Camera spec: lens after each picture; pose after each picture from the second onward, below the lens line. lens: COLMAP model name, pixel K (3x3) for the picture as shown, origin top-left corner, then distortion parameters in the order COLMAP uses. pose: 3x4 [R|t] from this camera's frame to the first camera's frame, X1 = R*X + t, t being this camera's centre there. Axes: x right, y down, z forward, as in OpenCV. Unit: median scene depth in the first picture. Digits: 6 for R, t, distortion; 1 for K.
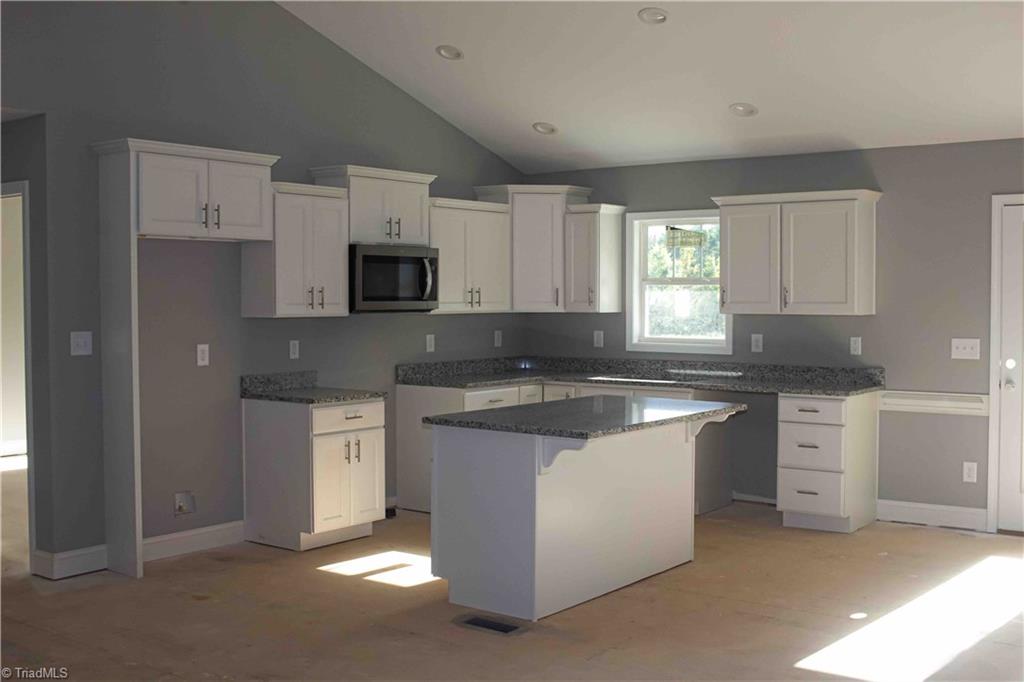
lens RADIAL K [[1147.1, 0, 512.0], [0, 1147.1, 341.0], [0, 0, 1]] dist [-0.085203, 0.009229]
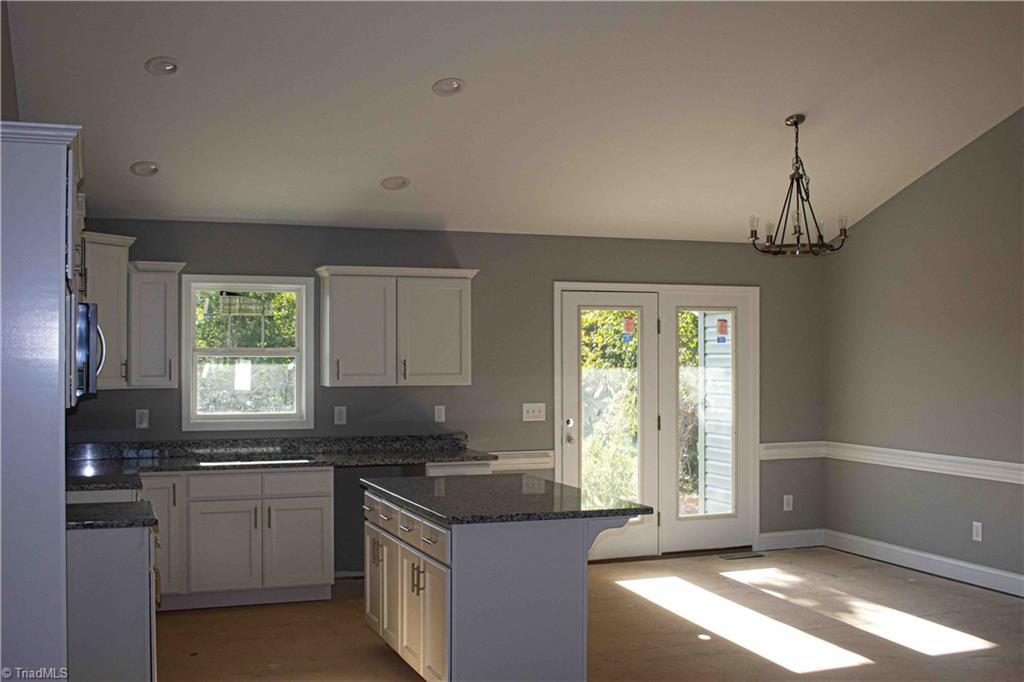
lens RADIAL K [[1147.1, 0, 512.0], [0, 1147.1, 341.0], [0, 0, 1]] dist [-0.085203, 0.009229]
pose [[0.537061, 0.010055, 0.843483, -0.540978], [0.033950, 0.998861, -0.033523, -0.024313], [-0.842860, 0.046640, 0.536108, 0.345697]]
